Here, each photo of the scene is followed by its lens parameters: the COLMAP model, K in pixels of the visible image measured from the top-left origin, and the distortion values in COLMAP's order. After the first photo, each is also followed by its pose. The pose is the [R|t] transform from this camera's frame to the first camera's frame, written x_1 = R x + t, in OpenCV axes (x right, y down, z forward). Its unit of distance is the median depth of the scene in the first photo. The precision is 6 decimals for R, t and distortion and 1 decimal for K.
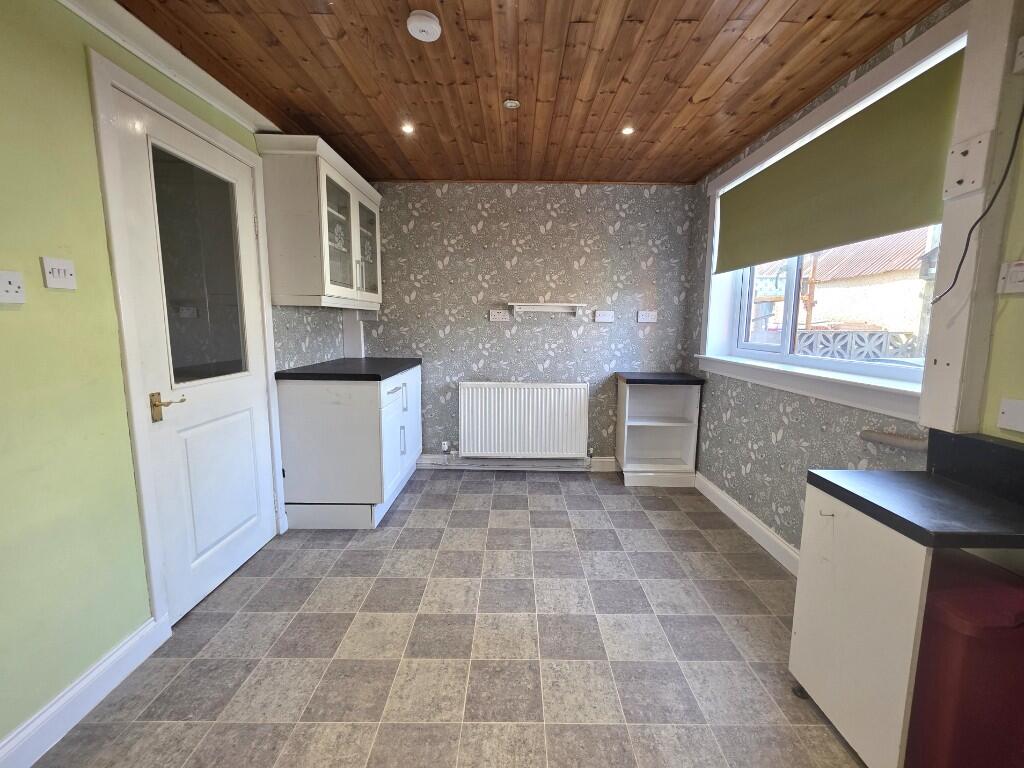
lens RADIAL K [[430.5, 0, 512.4], [0, 430.5, 382.2], [0, 0, 1]] dist [-0.000271, -0.000385]
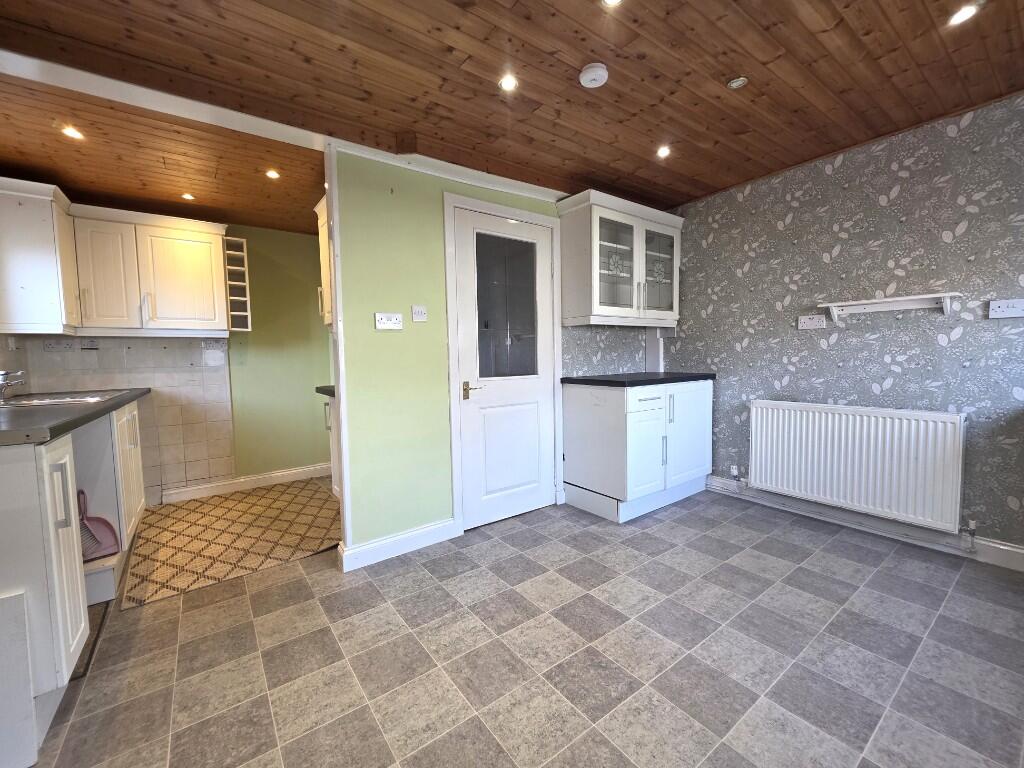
lens RADIAL K [[418.9, 0, 512.0], [0, 418.9, 384.0], [0, 0, 1]] dist [-0.001149, -0.000169]
pose [[0.593017, 0.032368, -0.804539, 0.364538], [-0.084576, 0.996168, -0.022263, 0.035384], [0.800735, 0.081247, 0.593483, 0.123178]]
